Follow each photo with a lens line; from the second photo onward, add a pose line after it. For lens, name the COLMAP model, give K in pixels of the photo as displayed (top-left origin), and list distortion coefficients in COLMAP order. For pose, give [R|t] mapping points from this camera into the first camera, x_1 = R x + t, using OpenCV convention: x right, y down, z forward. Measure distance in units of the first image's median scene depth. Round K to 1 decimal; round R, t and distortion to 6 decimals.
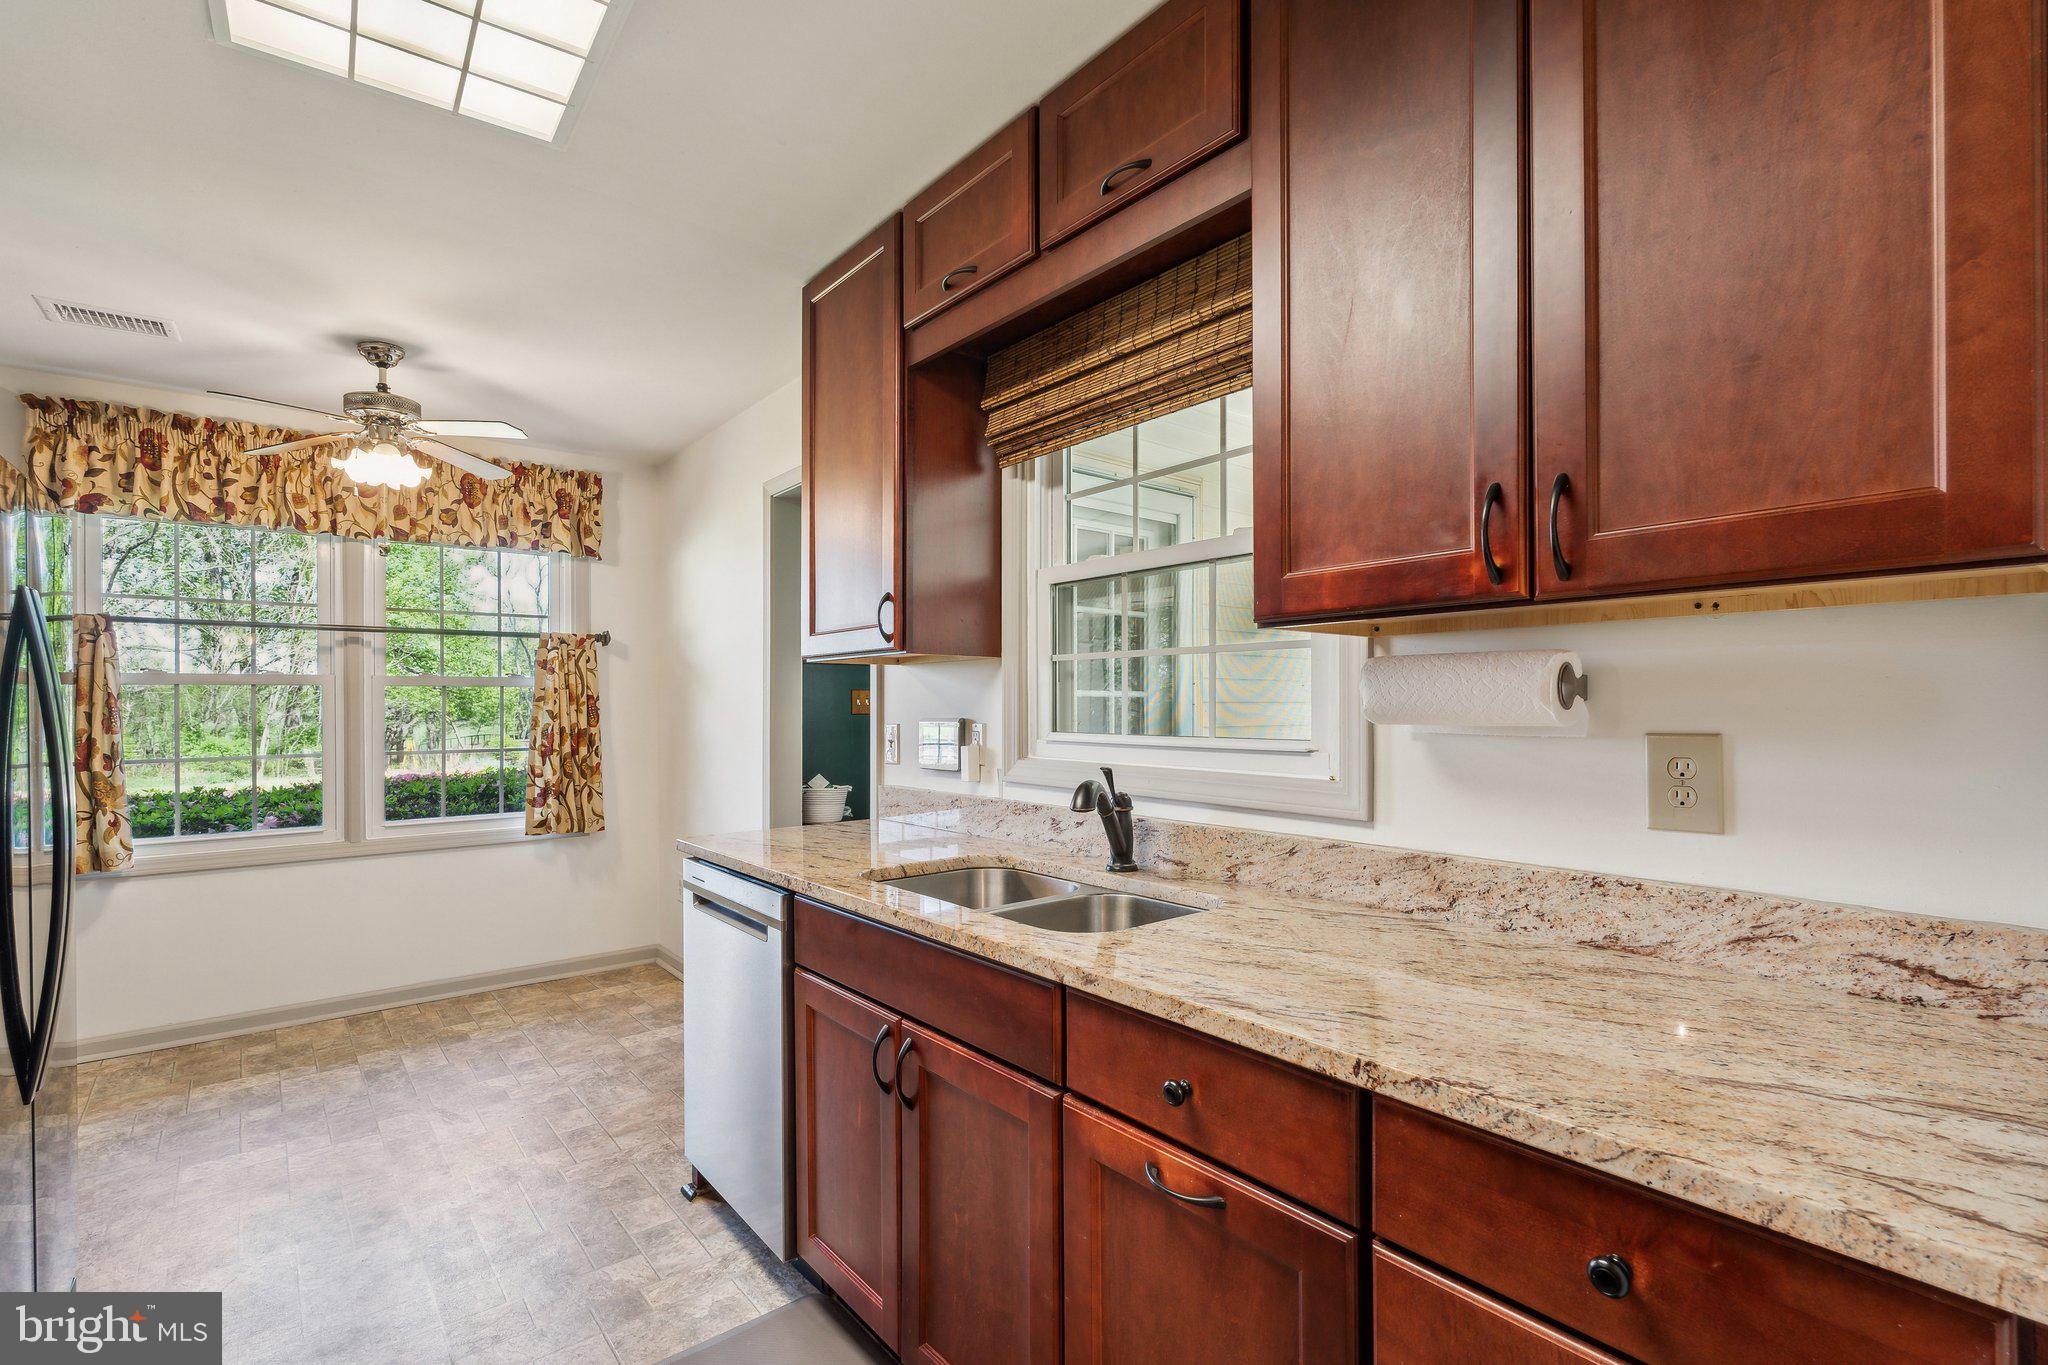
lens RADIAL K [[941.0, 0, 1024.0], [0, 941.0, 682.5], [0, 0, 1]] dist [0.003625, 0.000315]
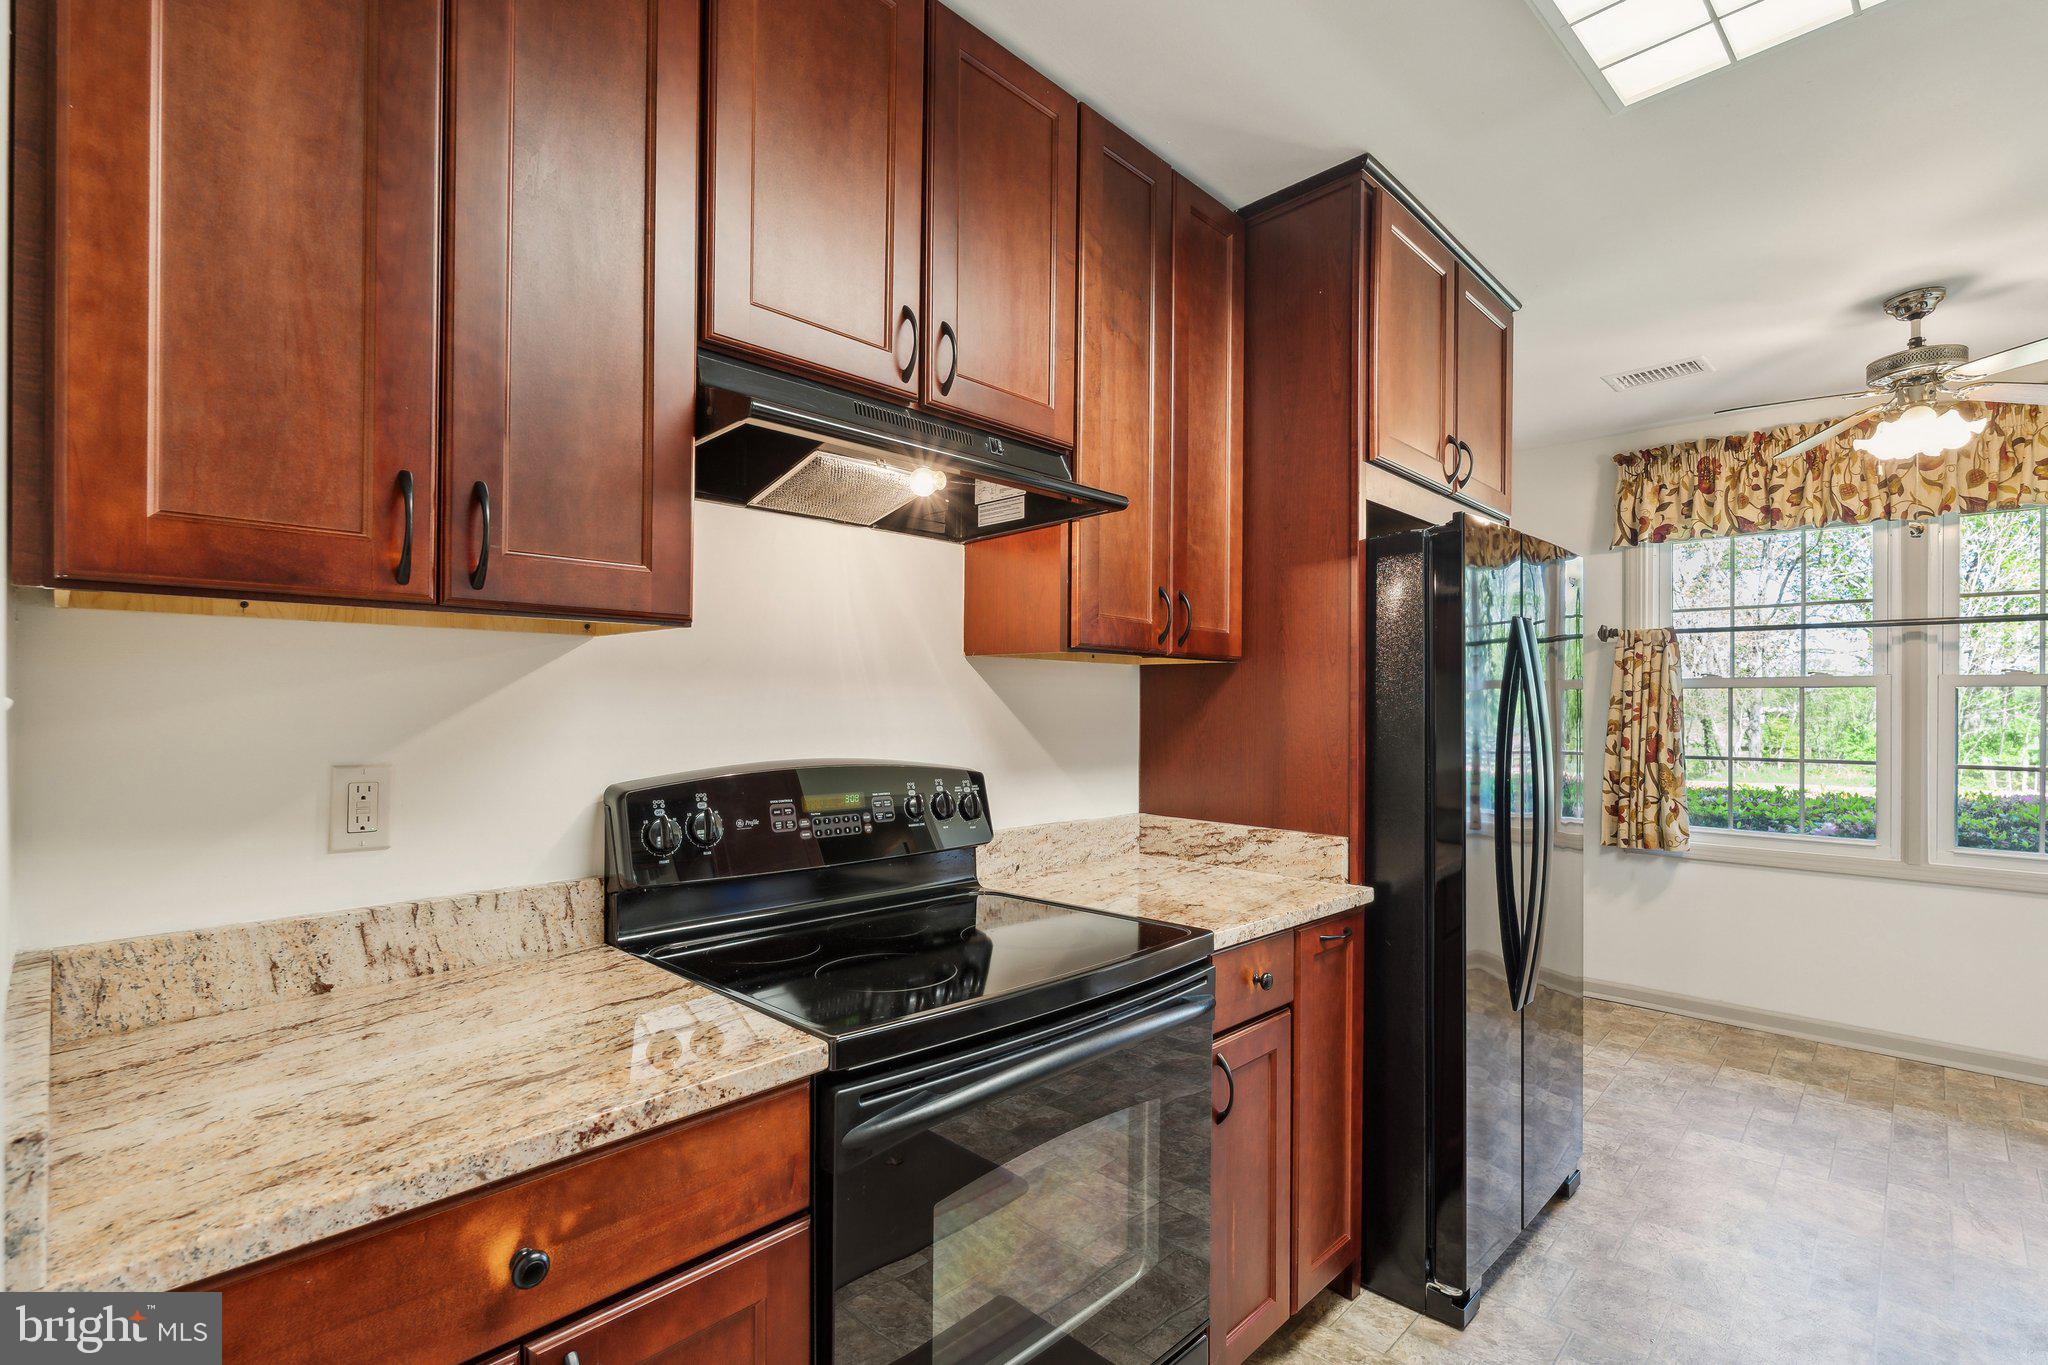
lens RADIAL K [[935.8, 0, 1020.1], [0, 935.8, 688.5], [0, 0, 1]] dist [-0.002124, -0.000651]
pose [[0.108903, -0.009526, -0.994007, 0.072185], [0.014418, 0.999864, -0.008002, -0.000310], [0.993948, -0.013461, 0.109025, 0.080883]]
